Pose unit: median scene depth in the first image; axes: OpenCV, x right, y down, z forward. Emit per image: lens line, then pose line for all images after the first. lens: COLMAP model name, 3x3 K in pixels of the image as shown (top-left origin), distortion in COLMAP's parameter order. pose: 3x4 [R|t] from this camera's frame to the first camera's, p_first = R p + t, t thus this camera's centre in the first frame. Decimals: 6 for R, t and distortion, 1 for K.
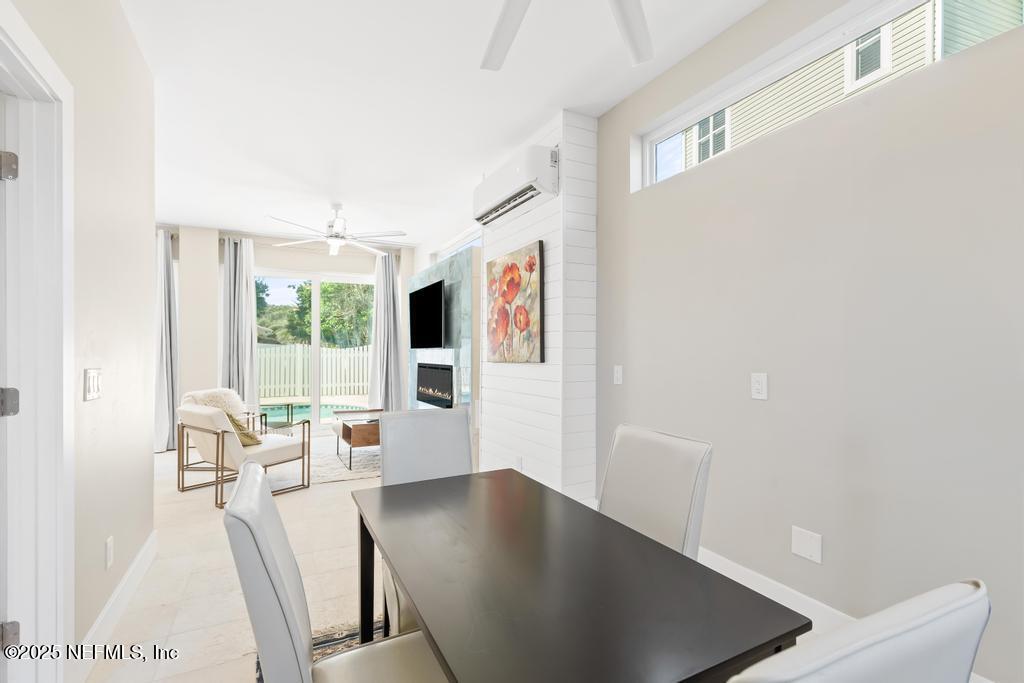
lens RADIAL K [[464.3, 0, 505.2], [0, 464.3, 345.4], [0, 0, 1]] dist [0.006608, -0.001178]
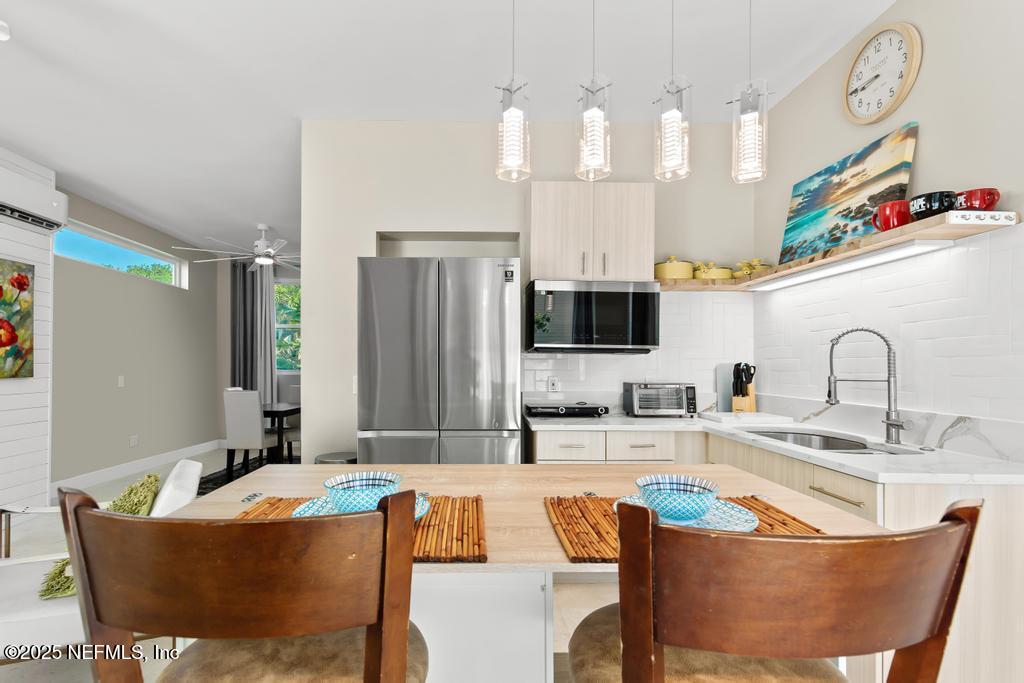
lens RADIAL K [[497.3, 0, 479.3], [0, 497.3, 362.0], [0, 0, 1]] dist [-0.003281, 0.001812]
pose [[-0.890146, 0.005336, 0.455644, -0.927882], [-0.002873, 0.999846, -0.017321, 0.012741], [-0.455666, -0.016727, -0.889994, 1.037348]]
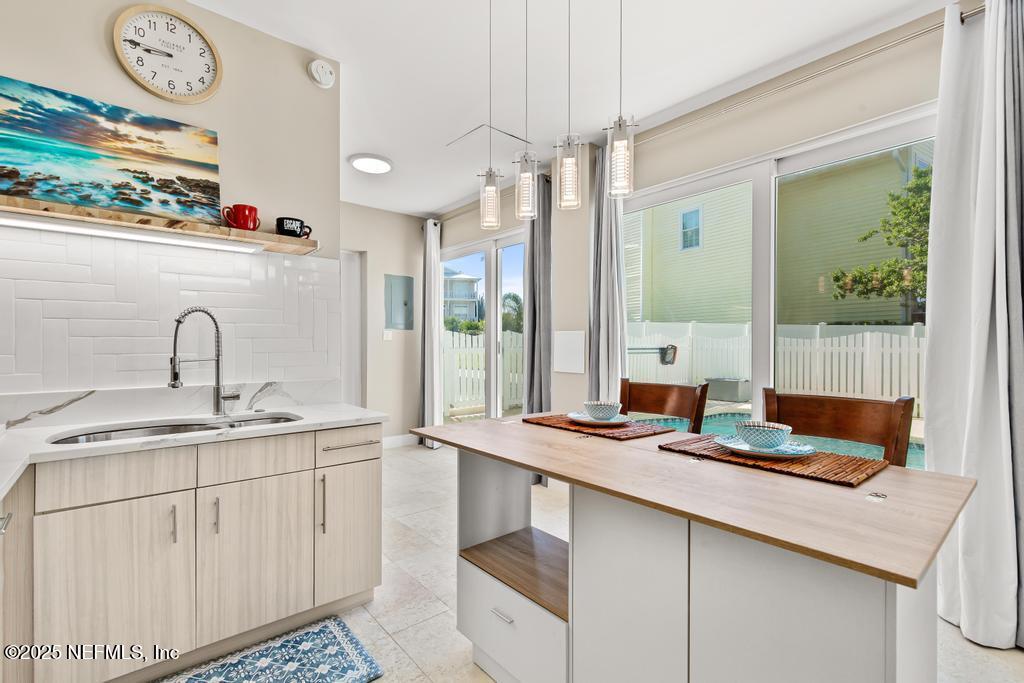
lens RADIAL K [[464.3, 0, 516.6], [0, 464.3, 348.9], [0, 0, 1]] dist [0.006608, -0.001178]
pose [[0.218625, 0.014162, -0.975706, -0.552943], [0.011424, 0.999789, 0.017071, 0.006200], [0.975742, -0.014879, 0.218417, 0.676880]]
